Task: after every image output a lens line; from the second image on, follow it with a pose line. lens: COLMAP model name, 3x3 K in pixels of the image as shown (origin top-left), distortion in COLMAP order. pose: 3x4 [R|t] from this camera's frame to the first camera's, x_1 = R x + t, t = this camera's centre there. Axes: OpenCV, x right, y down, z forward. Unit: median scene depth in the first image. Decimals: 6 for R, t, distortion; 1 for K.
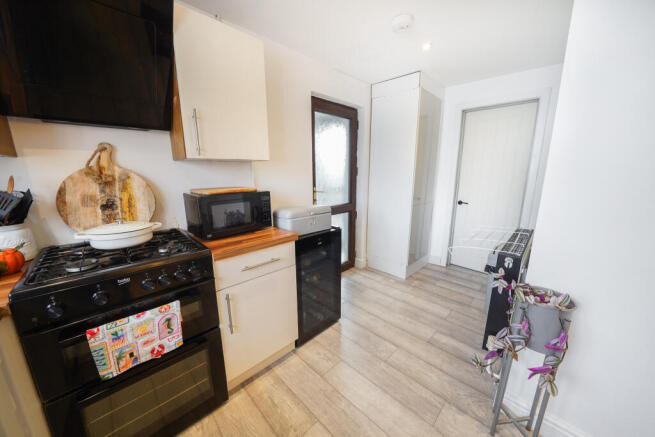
lens RADIAL K [[225.7, 0, 327.5], [0, 225.7, 218.5], [0, 0, 1]] dist [-0.022581, 0.000316]
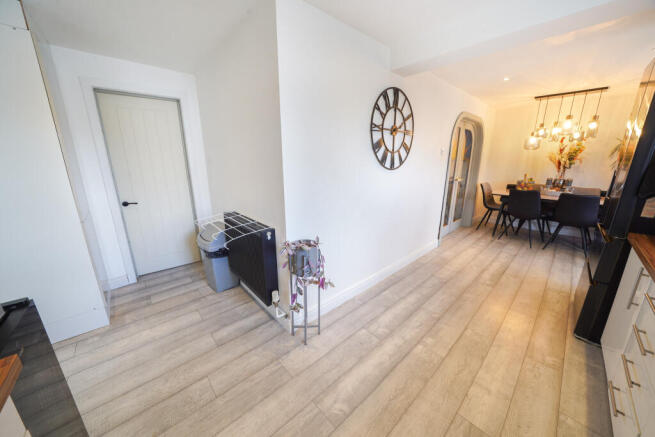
lens RADIAL K [[225.7, 0, 327.5], [0, 225.7, 218.5], [0, 0, 1]] dist [-0.022581, 0.000316]
pose [[0.044269, -0.243581, 0.968870, -0.279516], [0.201774, 0.952014, 0.230124, -0.085745], [-0.978431, 0.185306, 0.091293, 0.290628]]
